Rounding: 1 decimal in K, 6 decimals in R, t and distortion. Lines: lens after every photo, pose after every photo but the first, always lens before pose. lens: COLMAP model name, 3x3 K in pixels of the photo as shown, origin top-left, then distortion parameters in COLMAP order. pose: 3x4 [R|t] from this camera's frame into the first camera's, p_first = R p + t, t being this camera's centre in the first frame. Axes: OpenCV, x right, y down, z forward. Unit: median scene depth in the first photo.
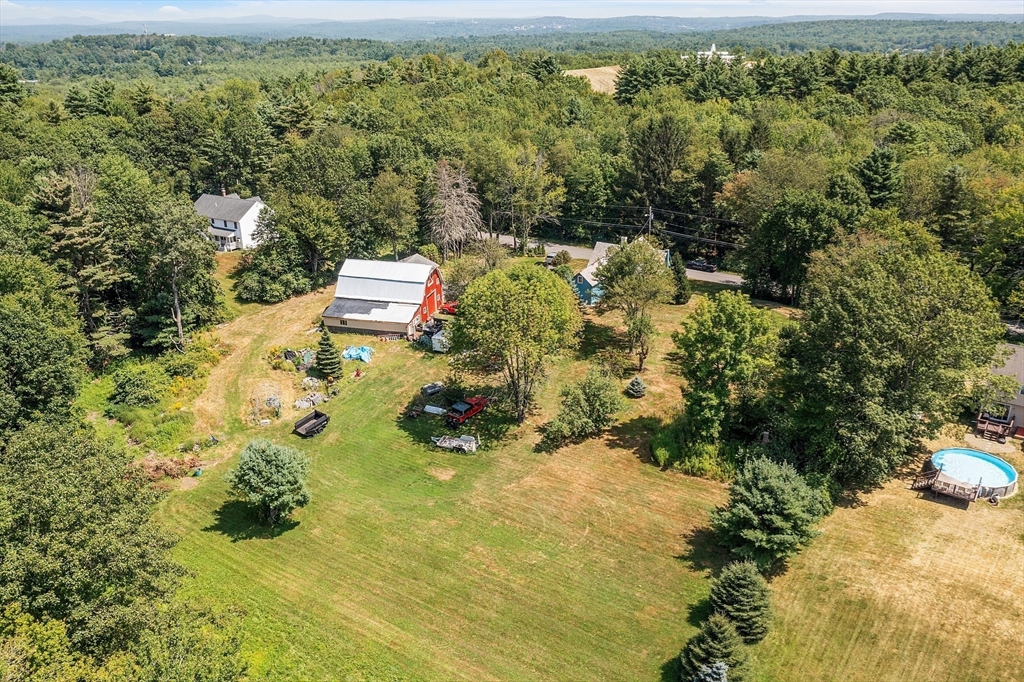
lens RADIAL K [[828.7, 0, 512.0], [0, 828.7, 341.0], [0, 0, 1]] dist [0.010866, 0.001523]
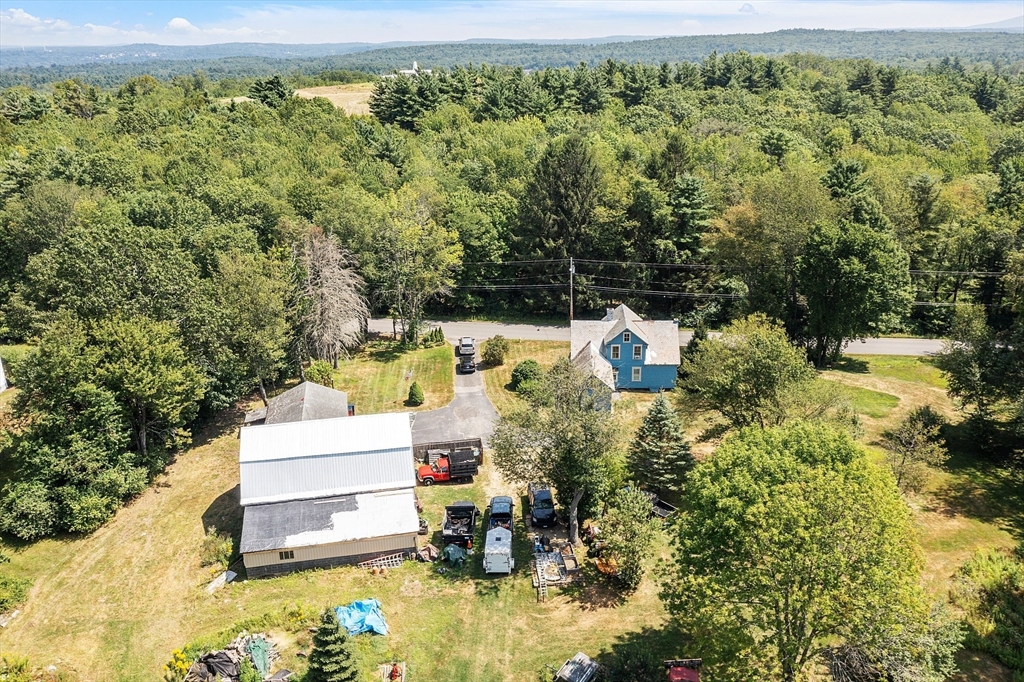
lens RADIAL K [[828.7, 0, 512.0], [0, 828.7, 341.0], [0, 0, 1]] dist [0.010866, 0.001523]
pose [[0.899980, -0.156248, 0.406967, -0.200112], [0.167878, 0.985781, 0.007223, -0.101805], [-0.402309, 0.061820, 0.913414, 0.337733]]
